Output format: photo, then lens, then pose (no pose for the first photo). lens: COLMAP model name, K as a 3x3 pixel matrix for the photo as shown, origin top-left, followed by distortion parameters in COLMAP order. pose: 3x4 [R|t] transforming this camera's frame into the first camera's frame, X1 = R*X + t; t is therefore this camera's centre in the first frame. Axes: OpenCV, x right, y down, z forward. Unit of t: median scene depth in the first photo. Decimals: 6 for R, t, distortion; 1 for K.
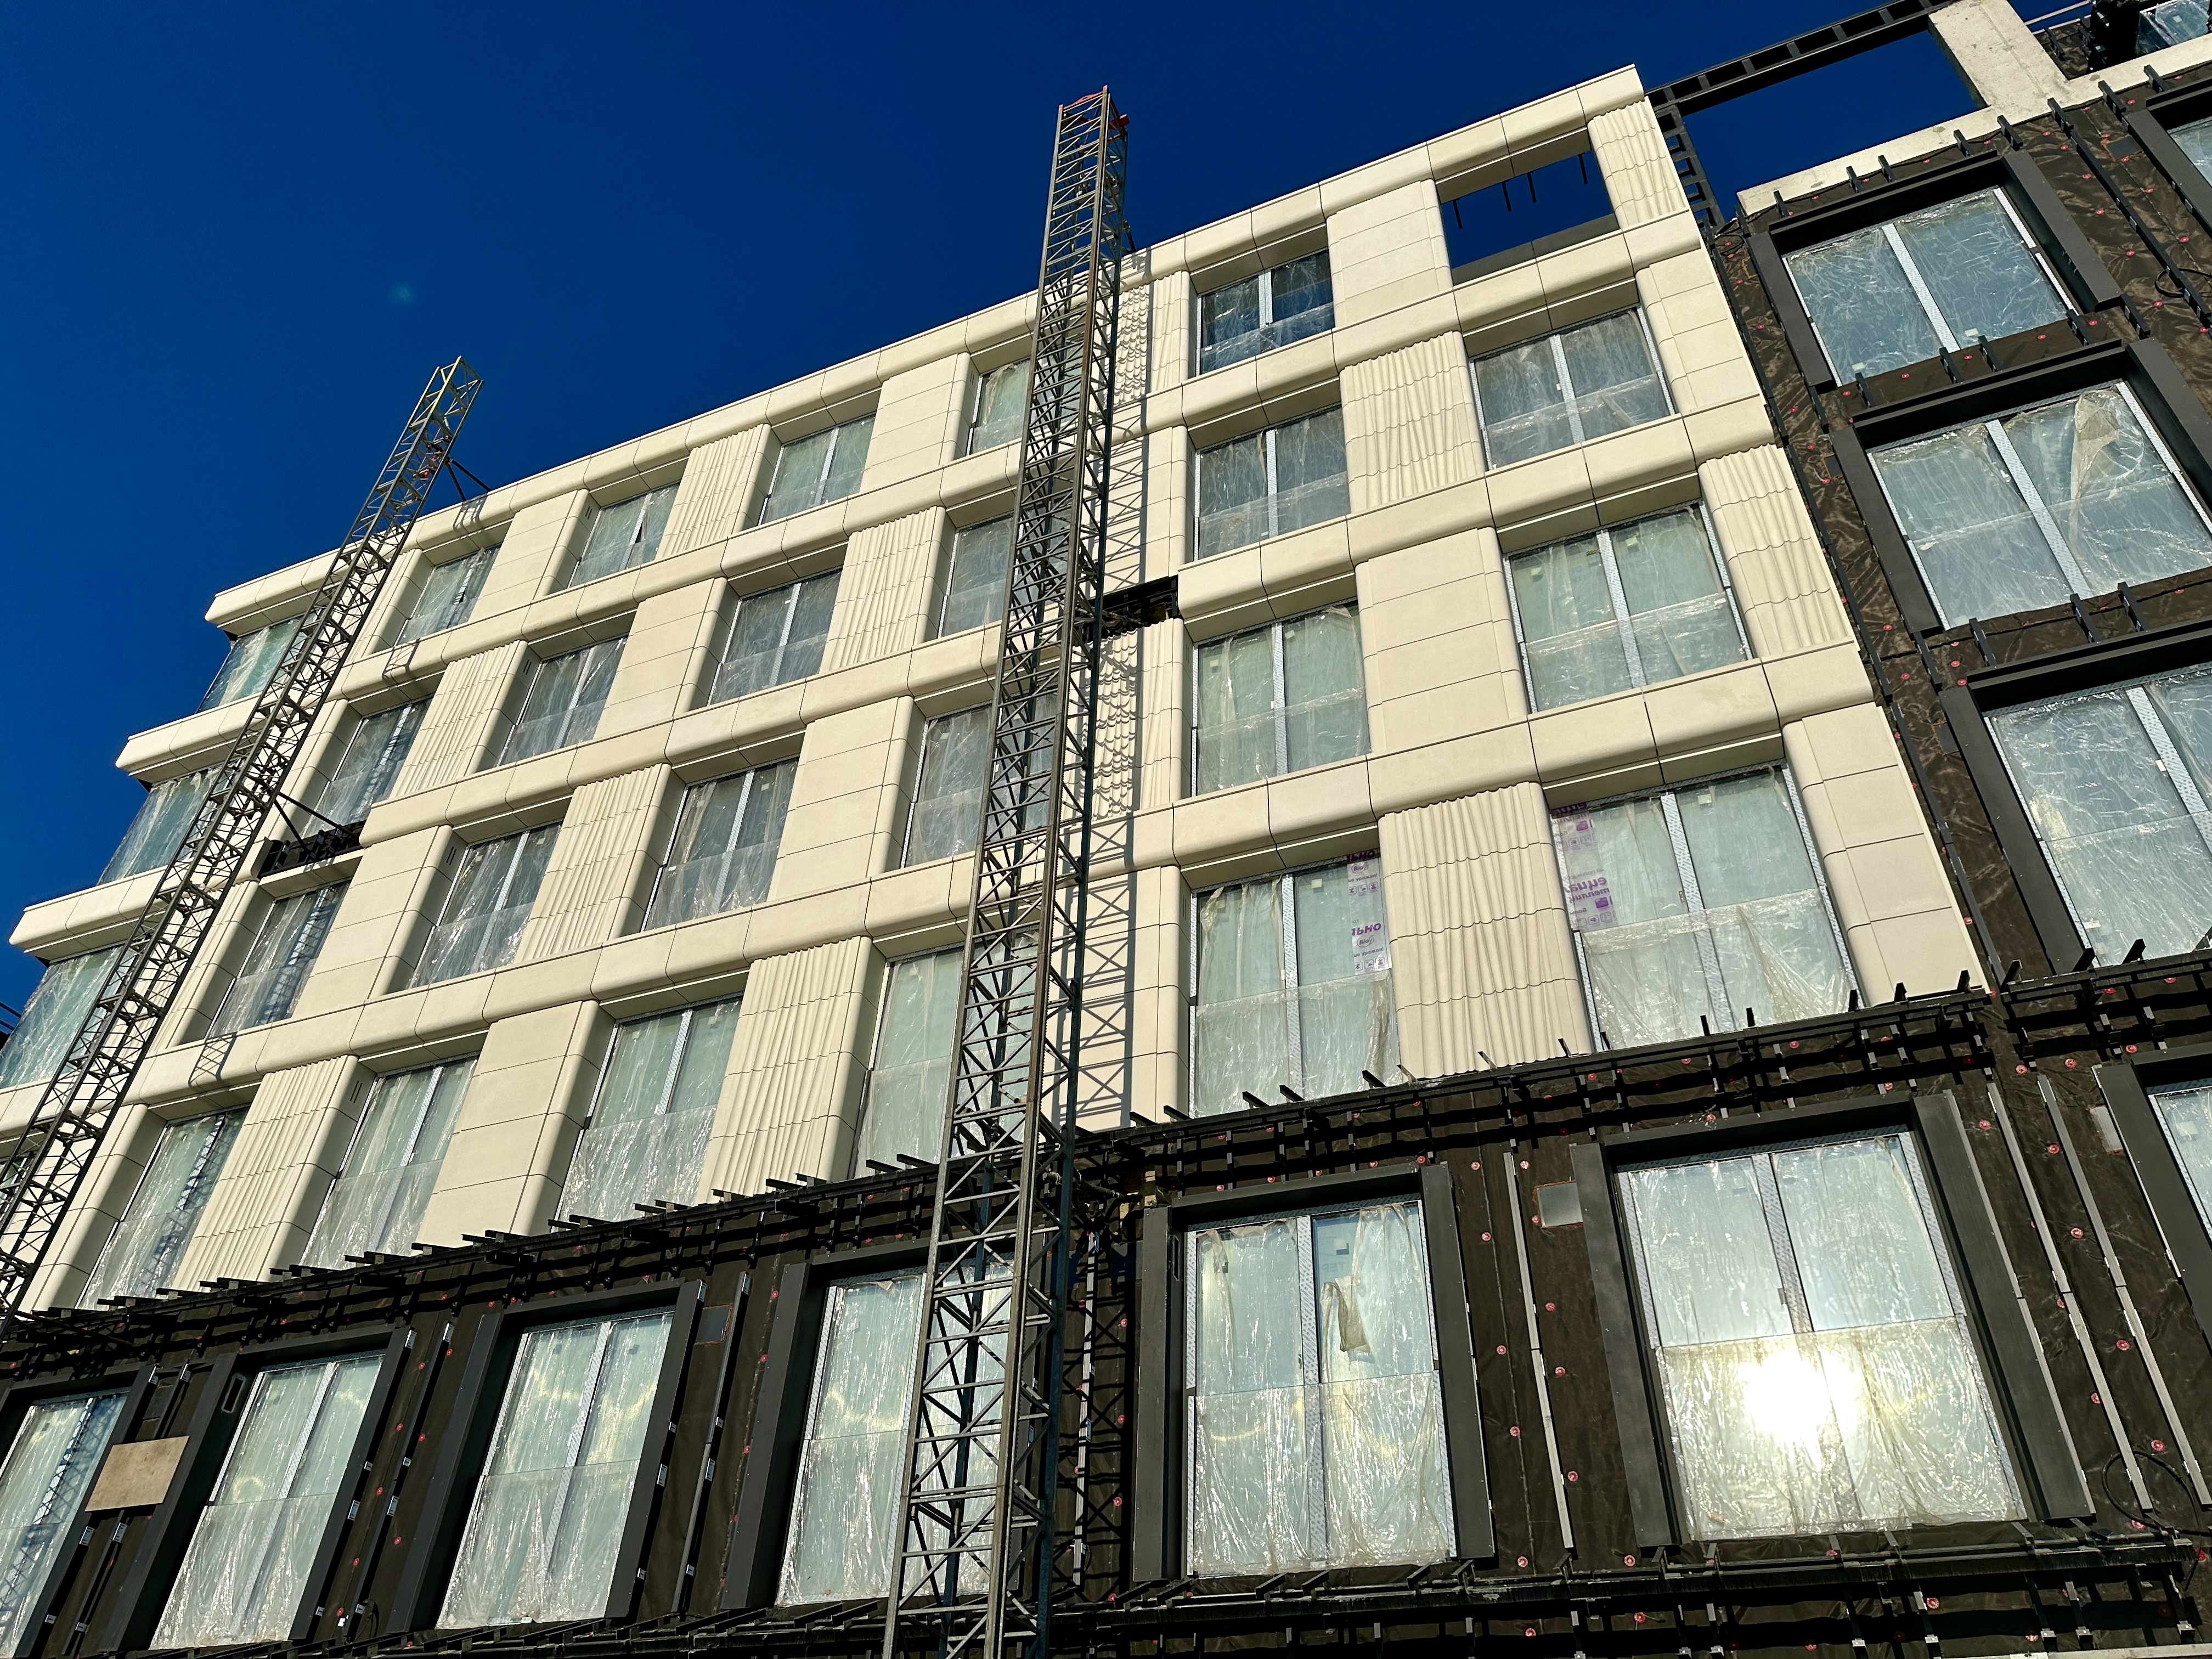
lens RADIAL K [[1550.1, 0, 1106.0], [0, 1550.1, 829.5], [0, 0, 1]] dist [0.065309, -0.066759]
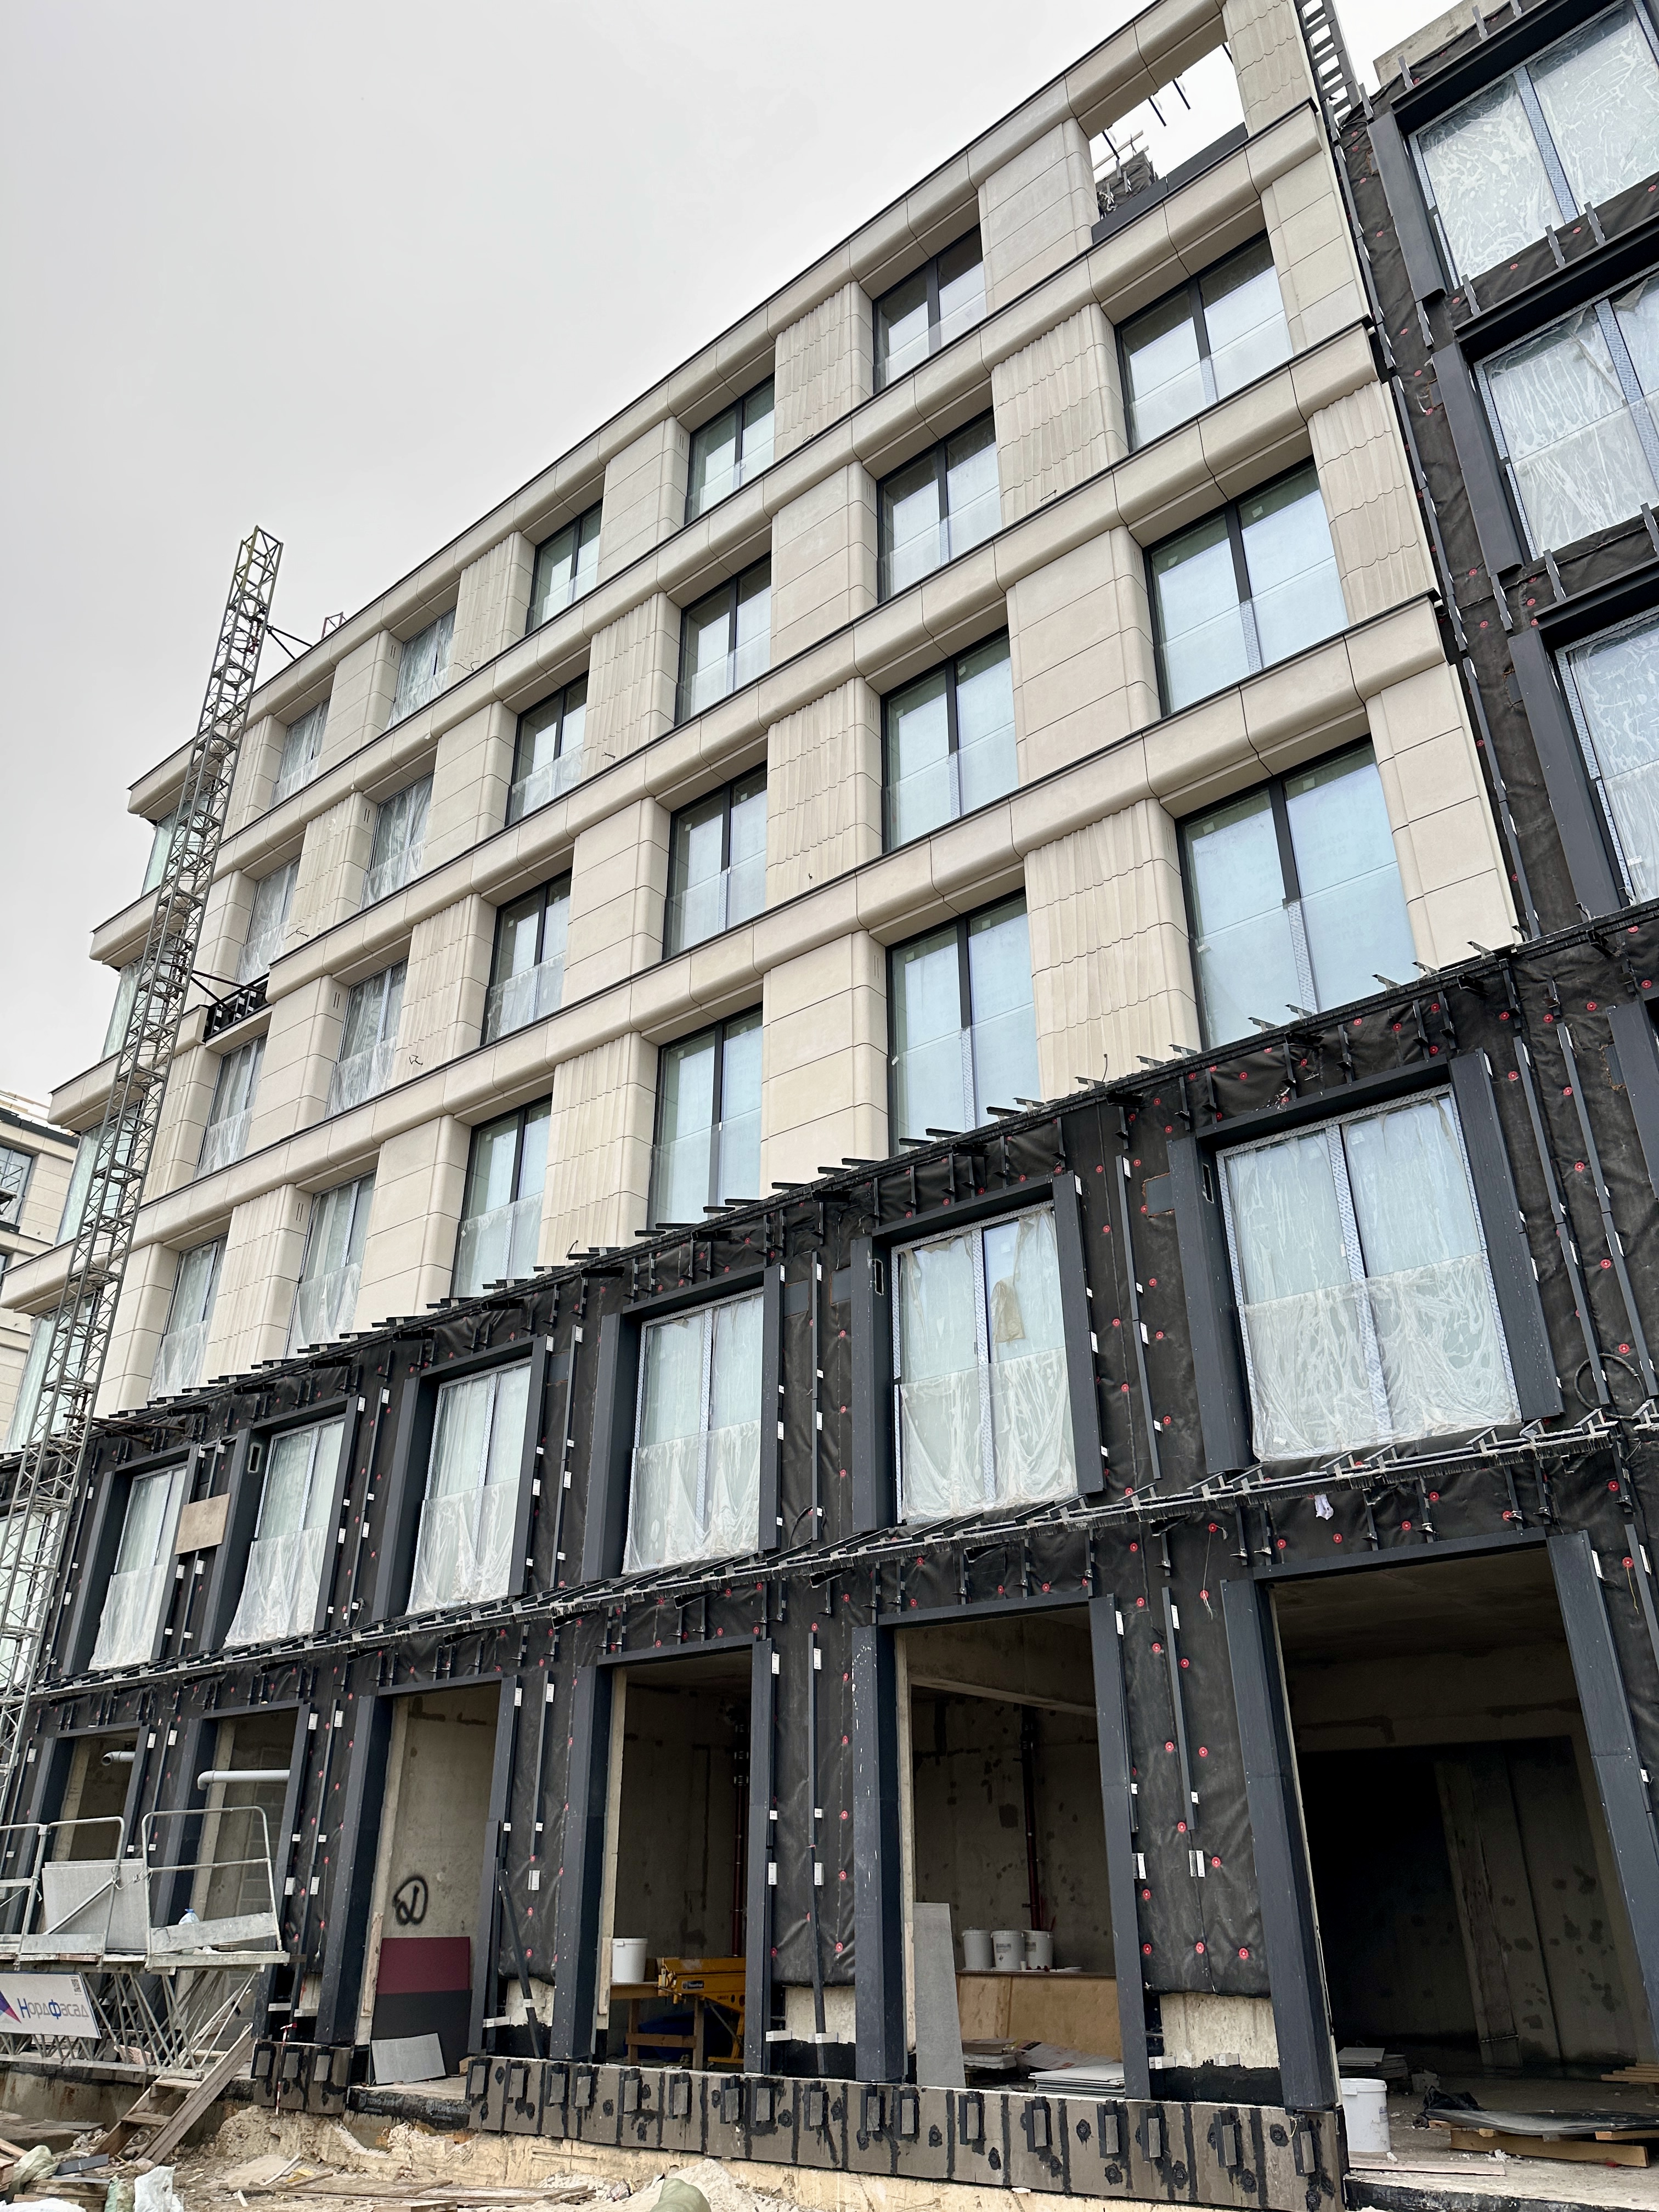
lens RADIAL K [[1527.4, 0, 828.5], [0, 1527.4, 1120.2], [0, 0, 1]] dist [0.183909, -0.399407]
pose [[0.963926, -0.161307, -0.211725, 0.223765], [0.202184, 0.961080, 0.188273, -0.055723], [0.173115, -0.224289, 0.959023, -0.084689]]
